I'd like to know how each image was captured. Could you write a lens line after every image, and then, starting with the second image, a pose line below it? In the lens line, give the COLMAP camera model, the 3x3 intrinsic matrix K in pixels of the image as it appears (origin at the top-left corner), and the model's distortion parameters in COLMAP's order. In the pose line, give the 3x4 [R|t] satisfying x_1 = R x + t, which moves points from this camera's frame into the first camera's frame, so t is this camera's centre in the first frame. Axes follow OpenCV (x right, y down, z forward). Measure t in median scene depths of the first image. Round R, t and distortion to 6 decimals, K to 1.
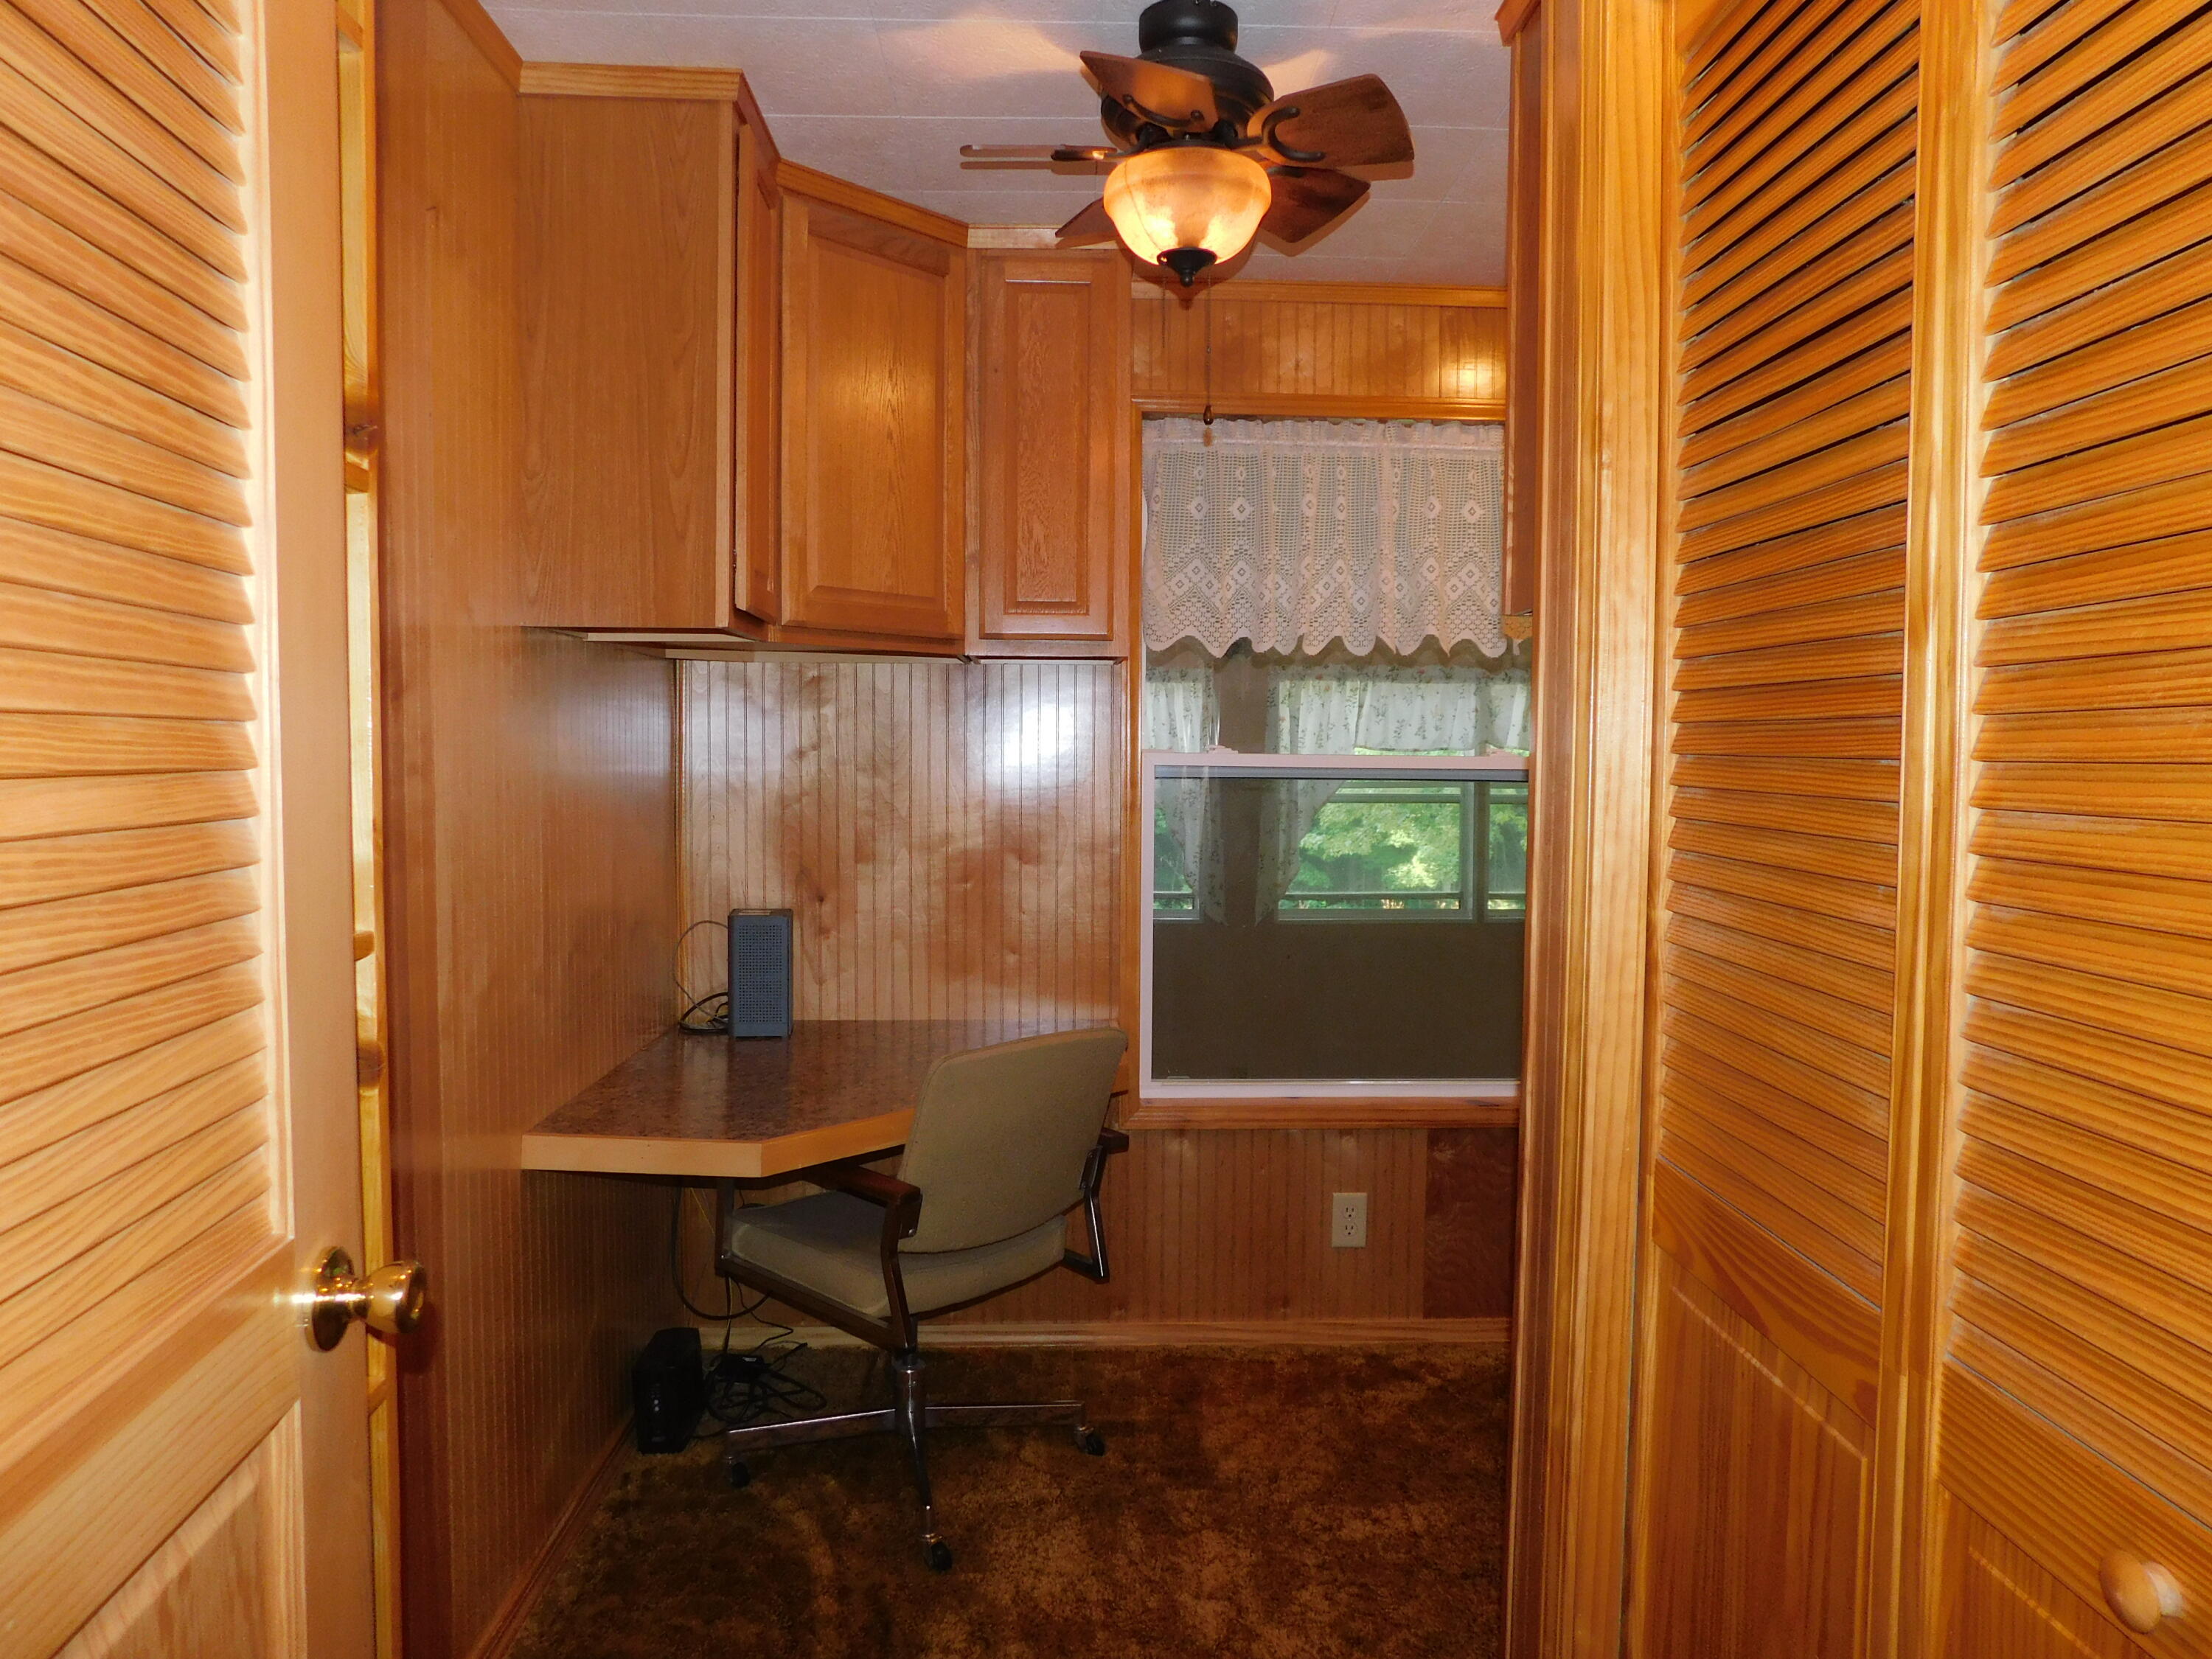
lens RADIAL K [[1449.3, 0, 1106.0], [0, 1449.3, 829.5], [0, 0, 1]] dist [-0.073731, 0.049846]
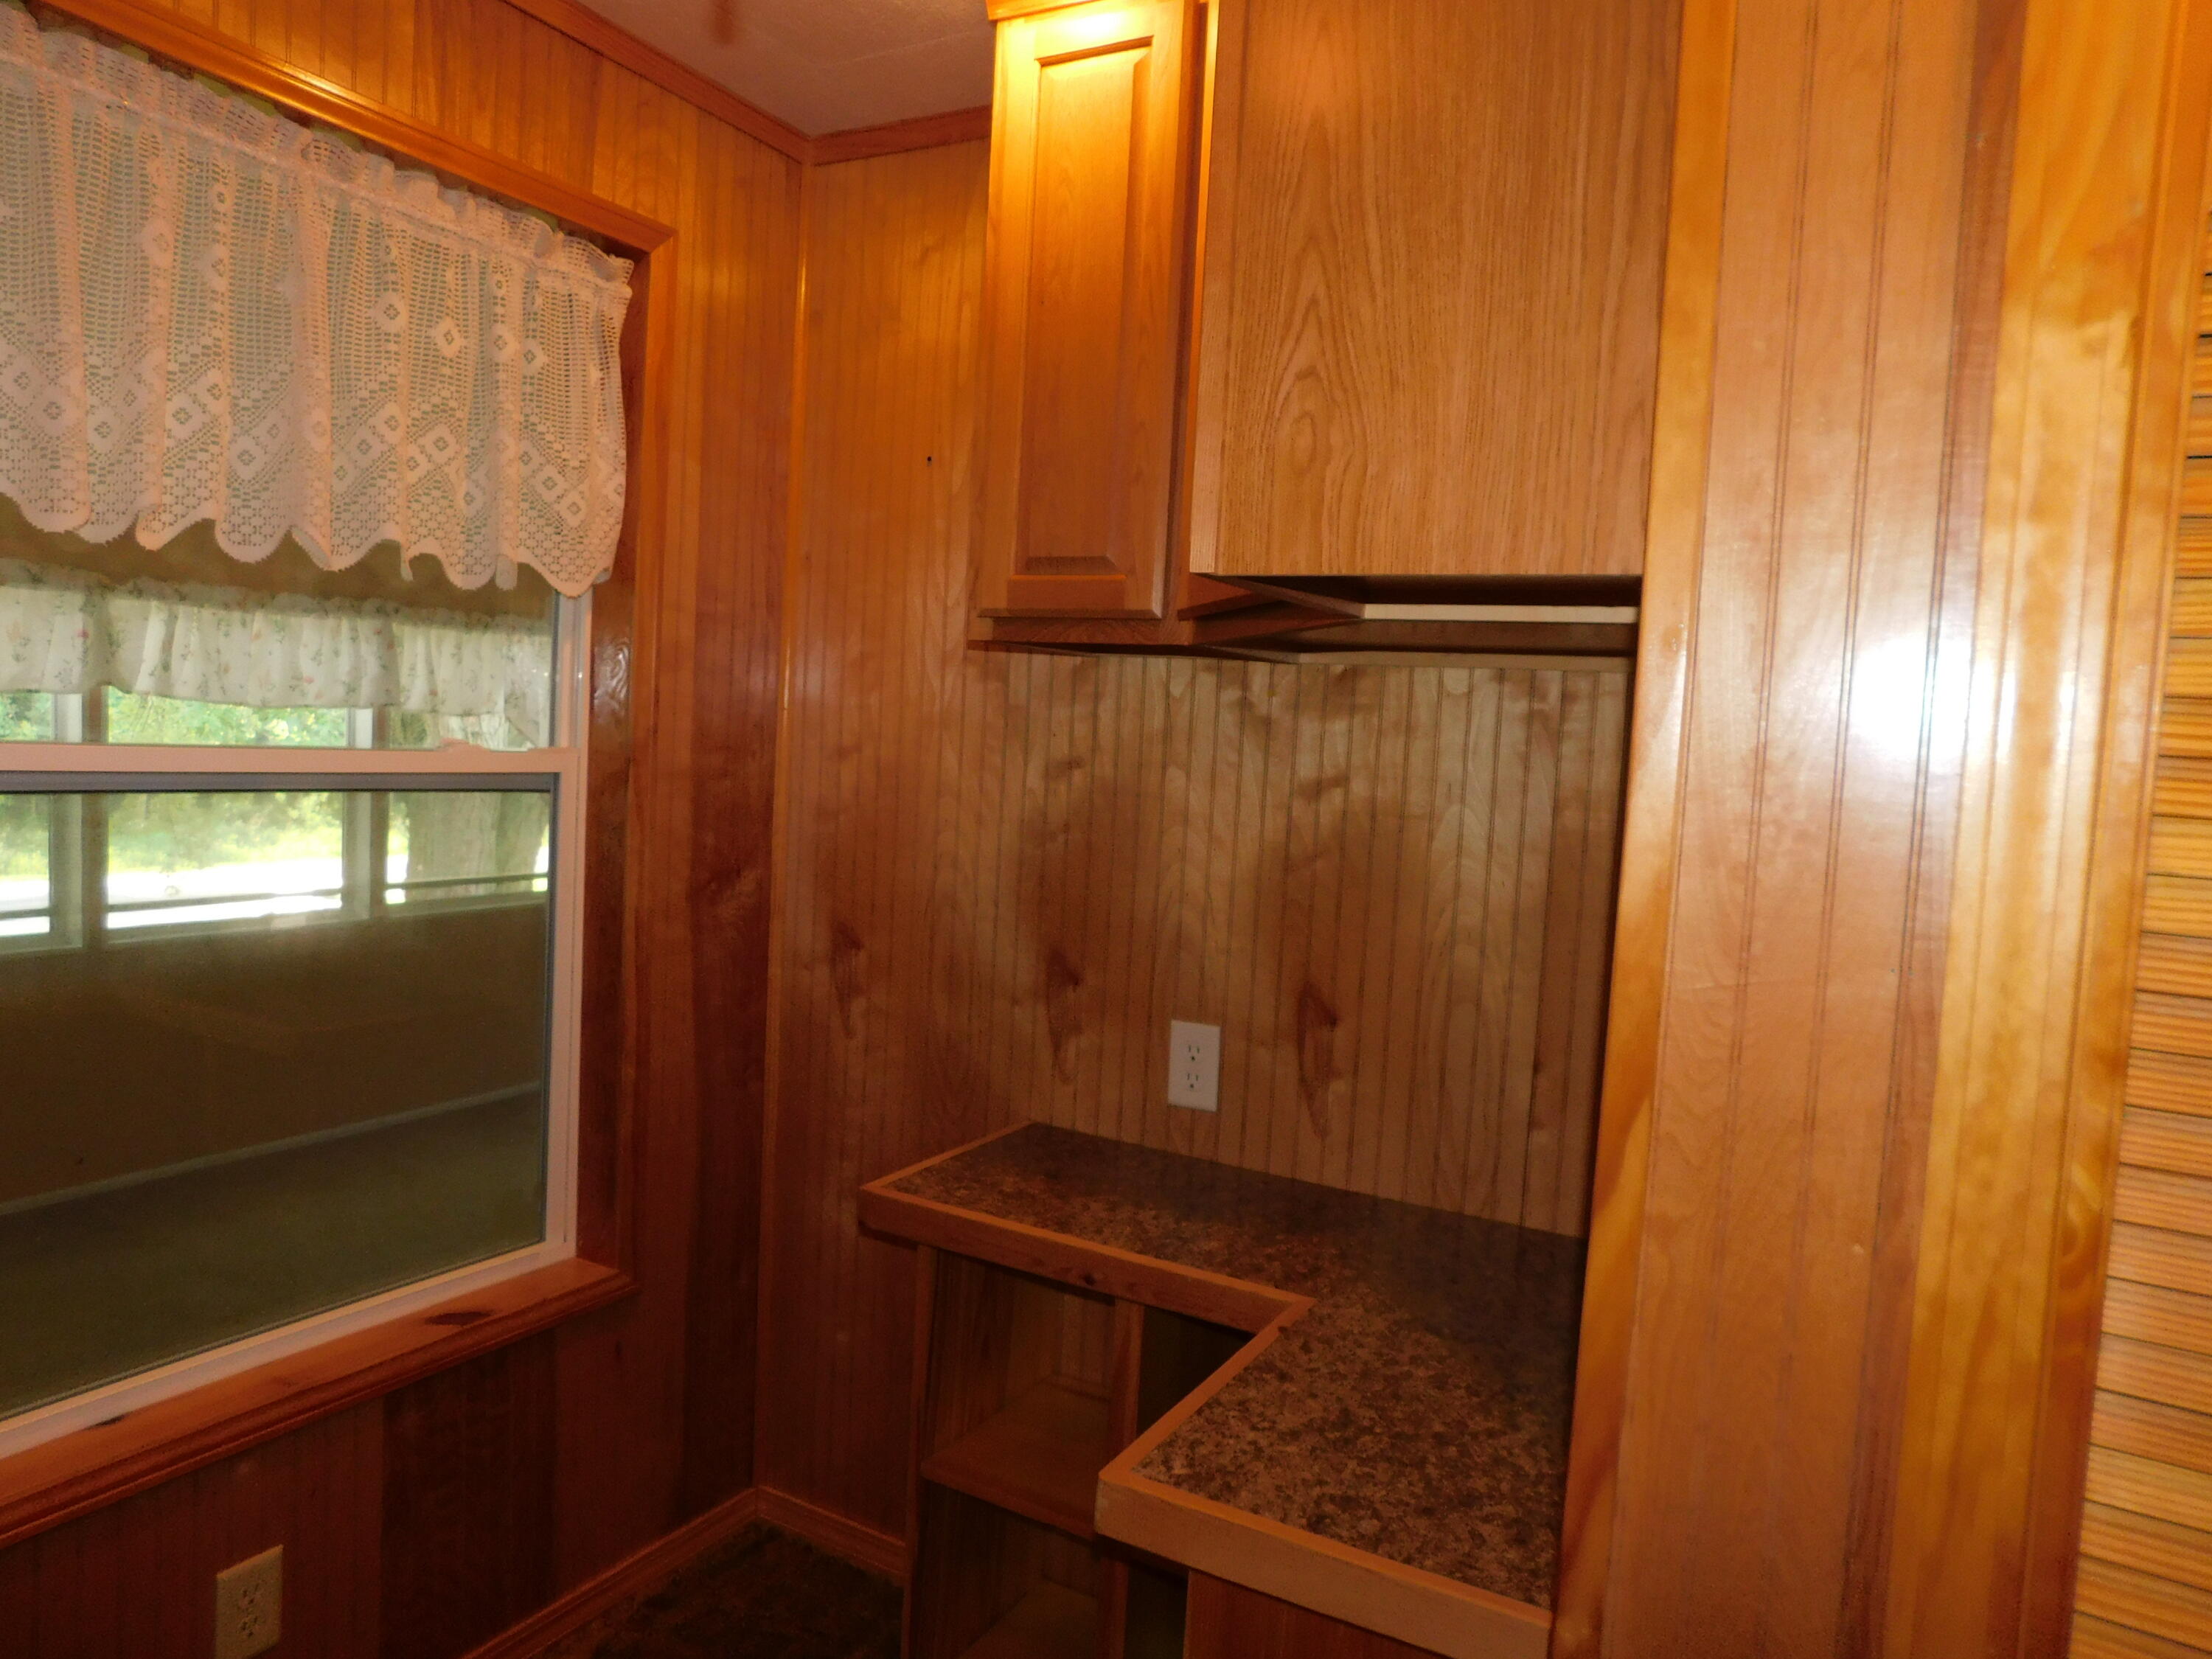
lens RADIAL K [[1449.3, 0, 1106.0], [0, 1449.3, 829.5], [0, 0, 1]] dist [-0.073731, 0.049846]
pose [[0.521109, -0.034484, 0.852793, -0.106950], [-0.009790, 0.998876, 0.046373, -0.049818], [-0.853434, -0.032514, 0.520186, 0.461025]]
